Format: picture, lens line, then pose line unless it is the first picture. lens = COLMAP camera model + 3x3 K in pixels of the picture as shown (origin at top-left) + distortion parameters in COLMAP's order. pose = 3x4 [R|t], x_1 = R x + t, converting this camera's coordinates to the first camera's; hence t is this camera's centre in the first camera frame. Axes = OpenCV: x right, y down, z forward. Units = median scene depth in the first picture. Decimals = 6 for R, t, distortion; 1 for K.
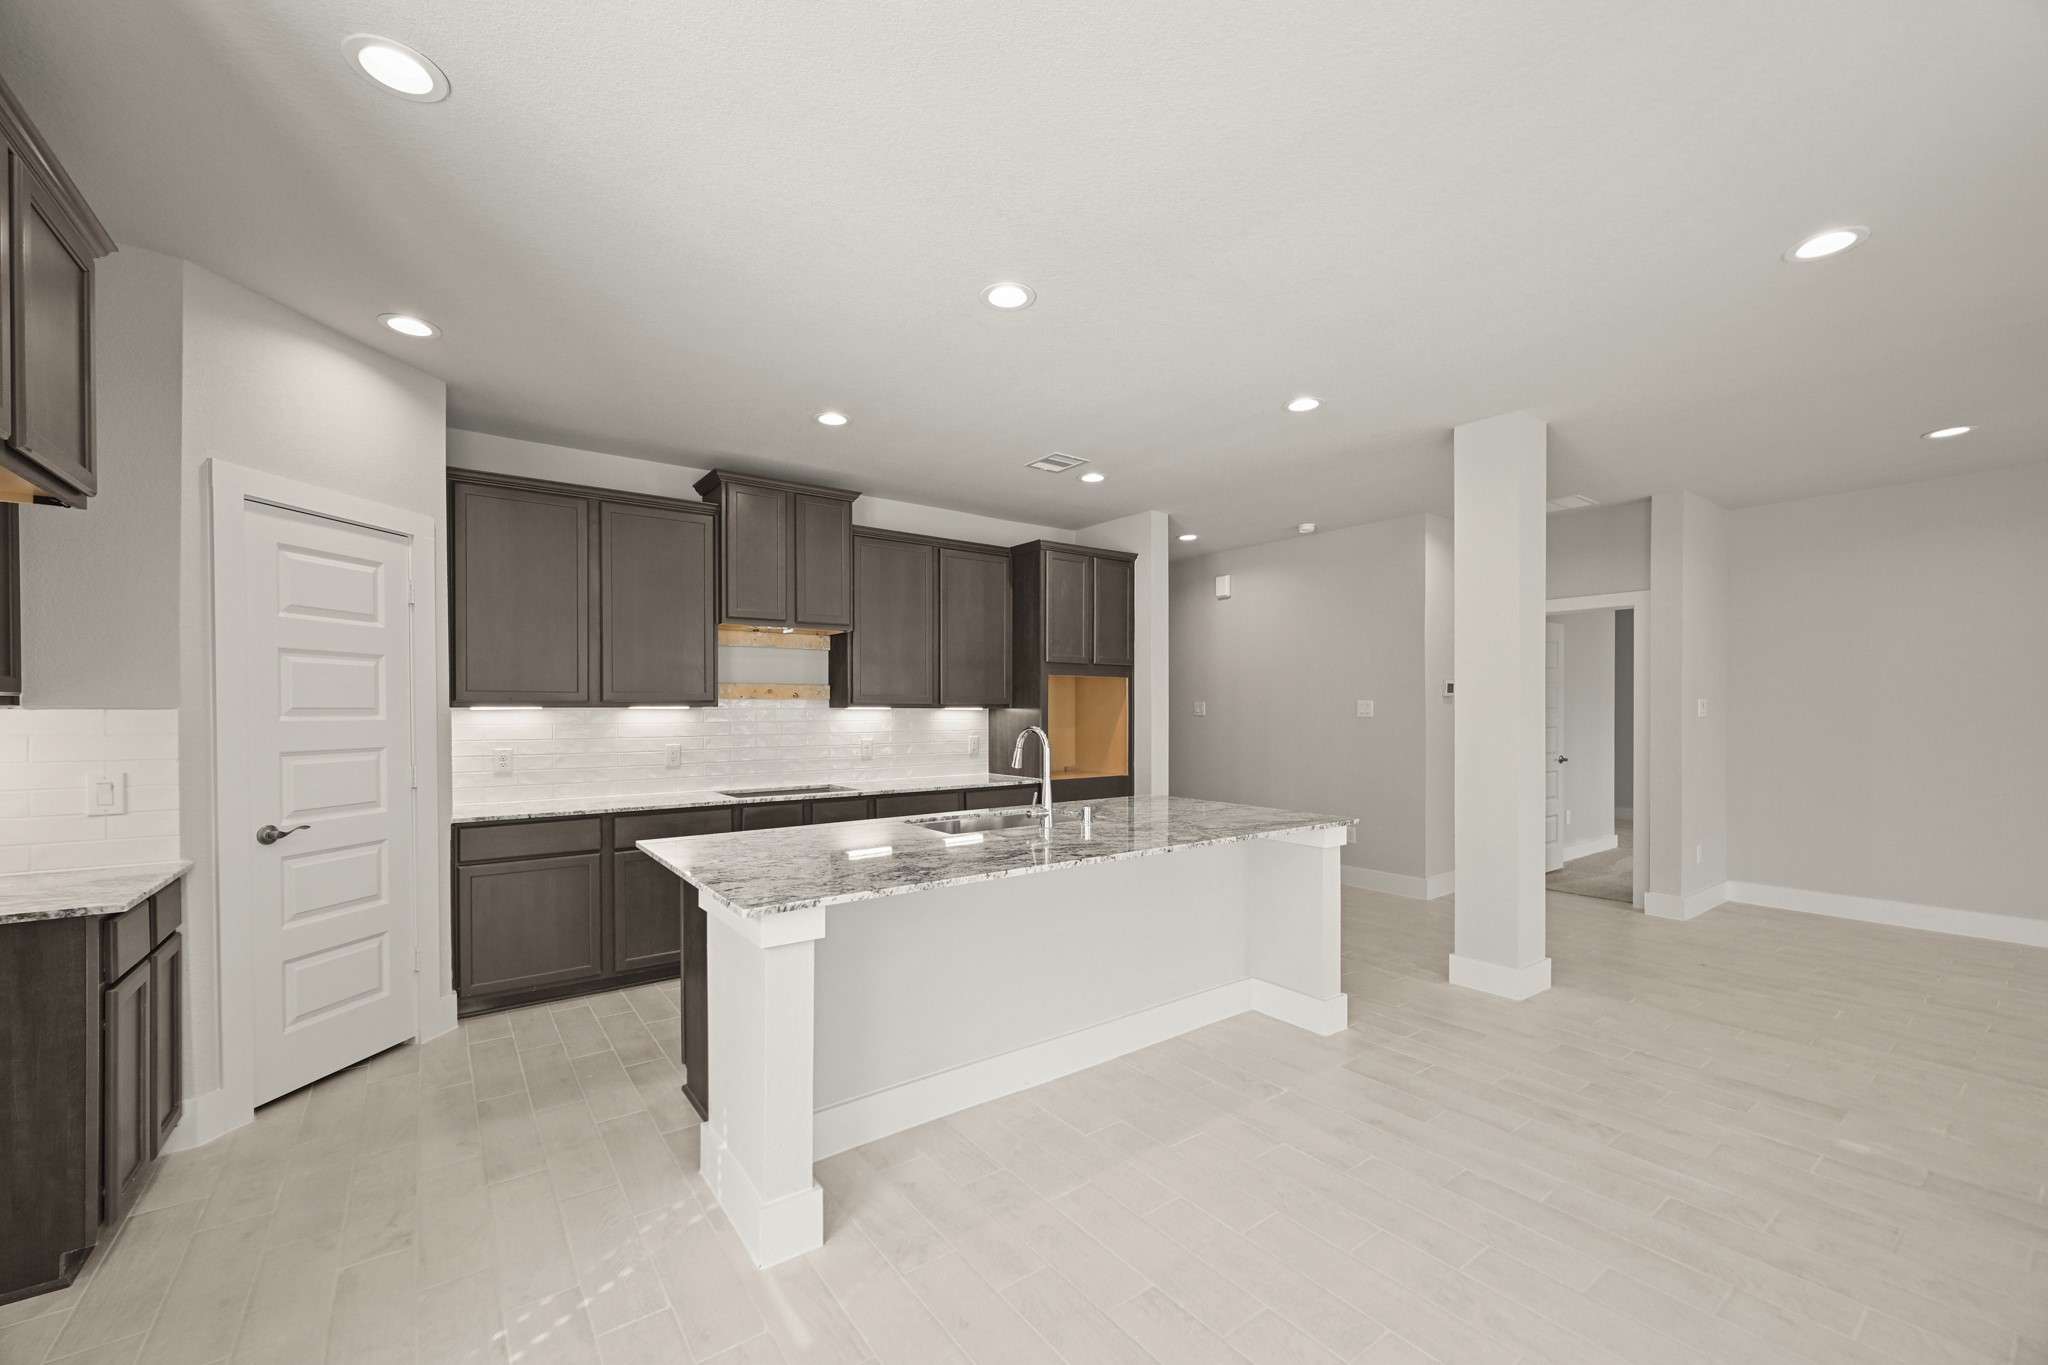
lens RADIAL K [[806.9, 0, 1028.3], [0, 806.9, 715.0], [0, 0, 1]] dist [-0.002041, 0.001588]
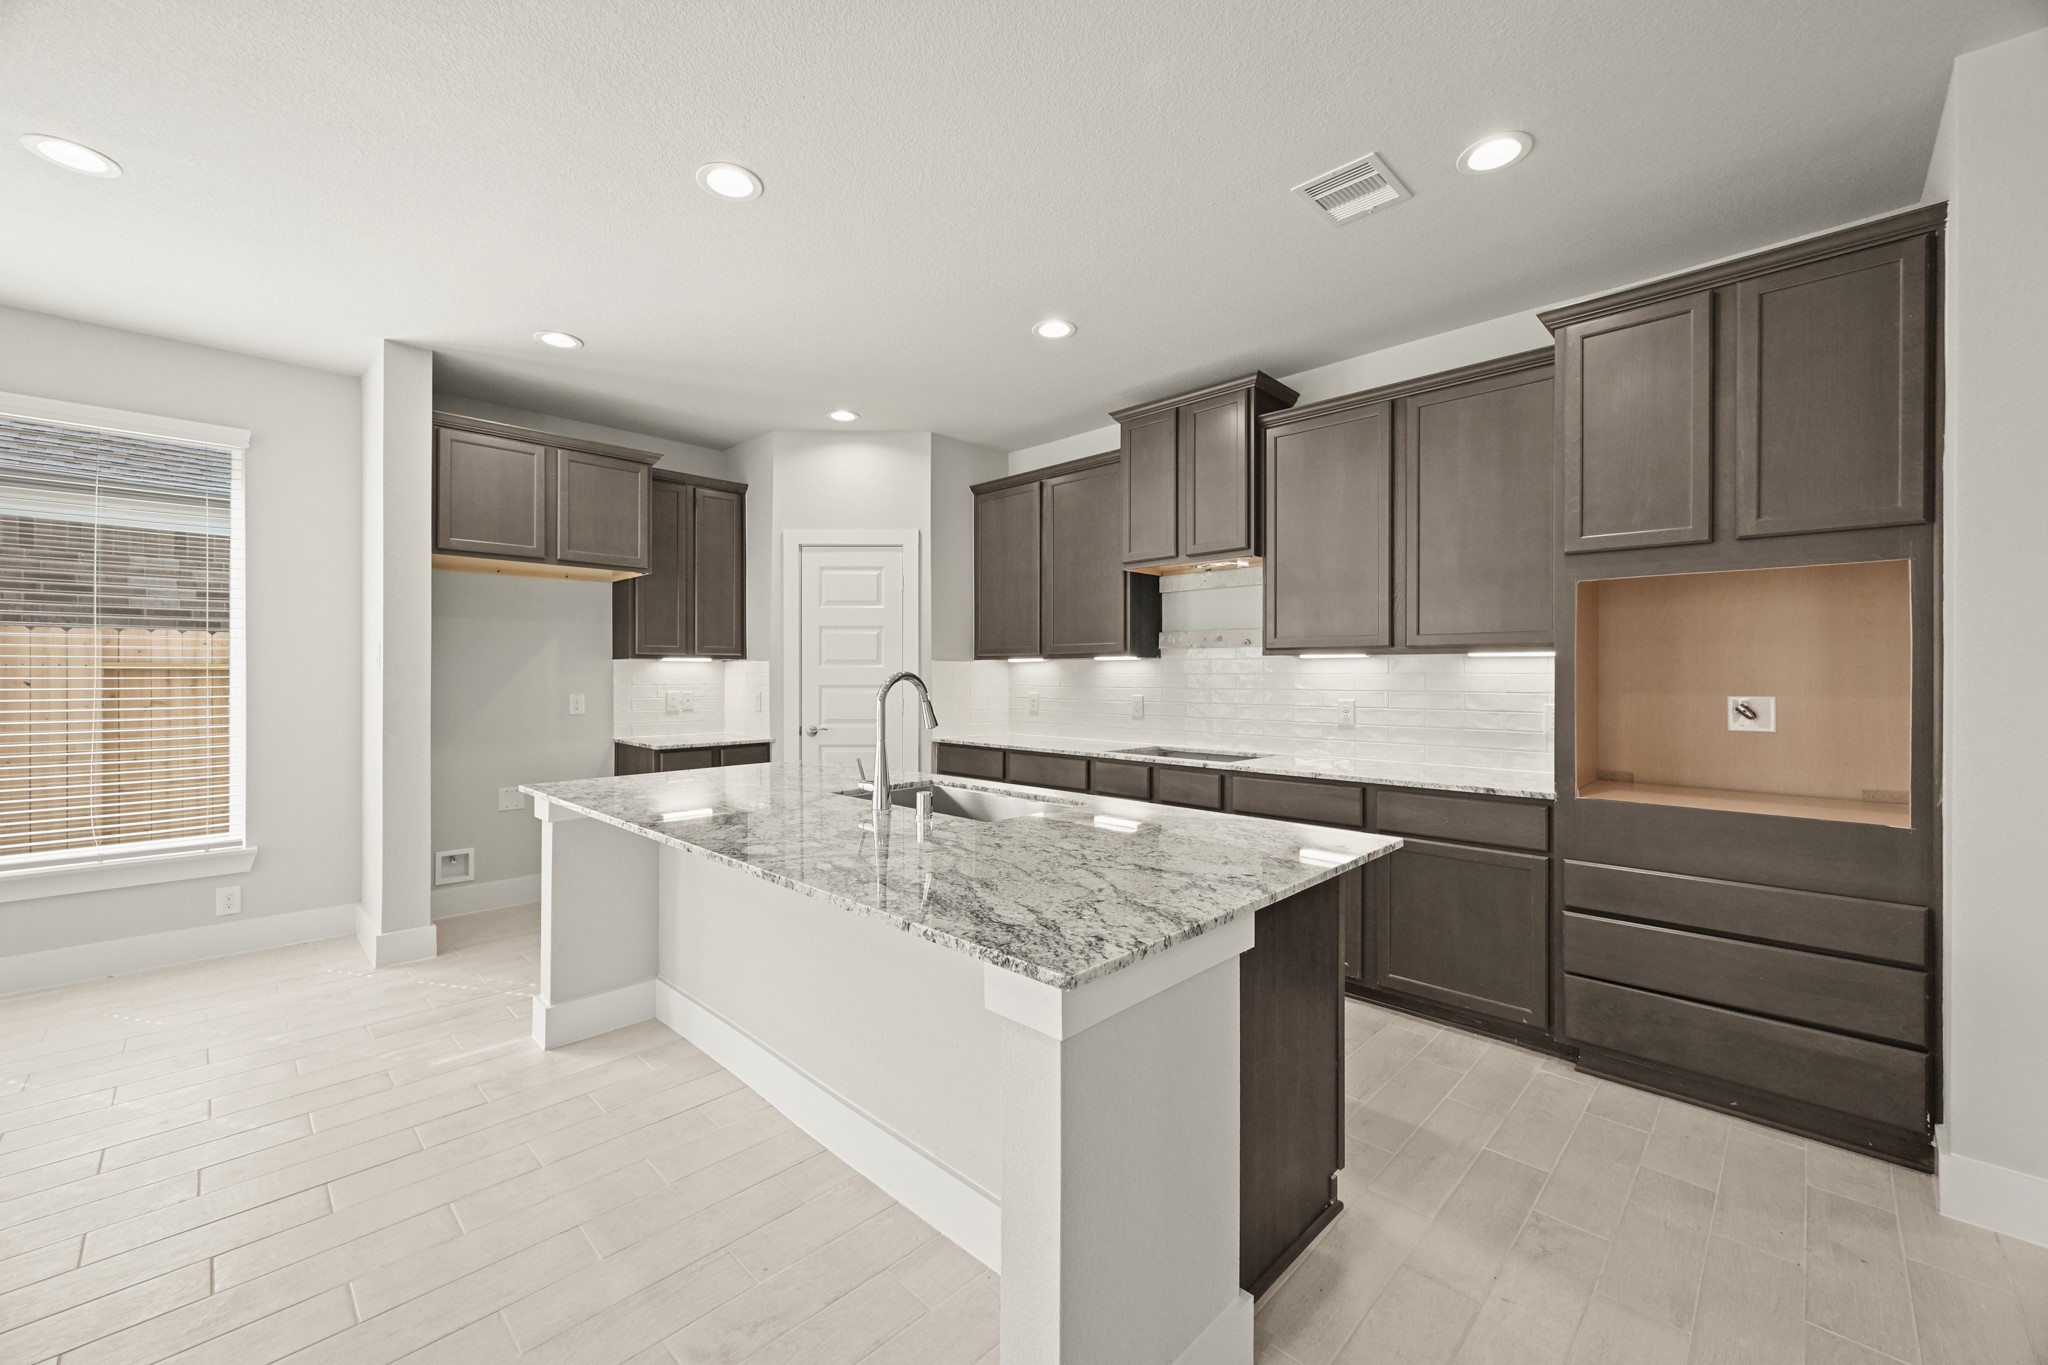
lens RADIAL K [[806.9, 0, 1021.9], [0, 806.9, 675.6], [0, 0, 1]] dist [-0.002041, 0.001588]
pose [[0.153903, 0.003809, -0.988079, 0.563683], [-0.007366, 0.999969, 0.002708, 0.010935], [0.988059, 0.006861, 0.153926, 0.744737]]
